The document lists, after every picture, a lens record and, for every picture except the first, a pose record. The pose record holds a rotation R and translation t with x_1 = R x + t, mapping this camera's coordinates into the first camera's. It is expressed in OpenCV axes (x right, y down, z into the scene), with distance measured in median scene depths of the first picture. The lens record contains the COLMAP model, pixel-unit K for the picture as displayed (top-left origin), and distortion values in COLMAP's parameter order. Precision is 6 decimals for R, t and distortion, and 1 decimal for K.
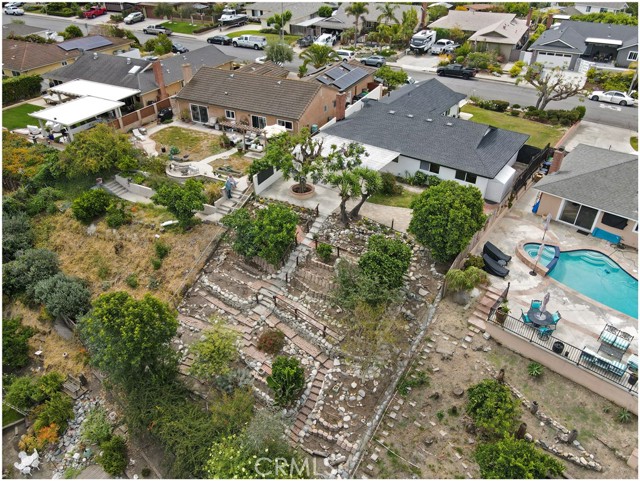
lens RADIAL K [[465.5, 0, 320.0], [0, 465.5, 240.5], [0, 0, 1]] dist [0.016038, -0.001357]
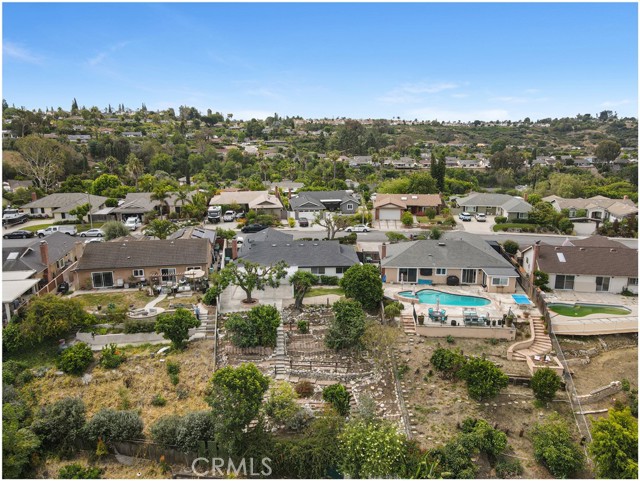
lens RADIAL K [[465.5, 0, 320.0], [0, 465.5, 240.5], [0, 0, 1]] dist [0.016038, -0.001357]
pose [[0.800057, -0.137056, 0.584059, -0.644094], [0.343680, 0.902677, -0.258957, 0.151690], [-0.491725, 0.407910, 0.769296, -0.210325]]
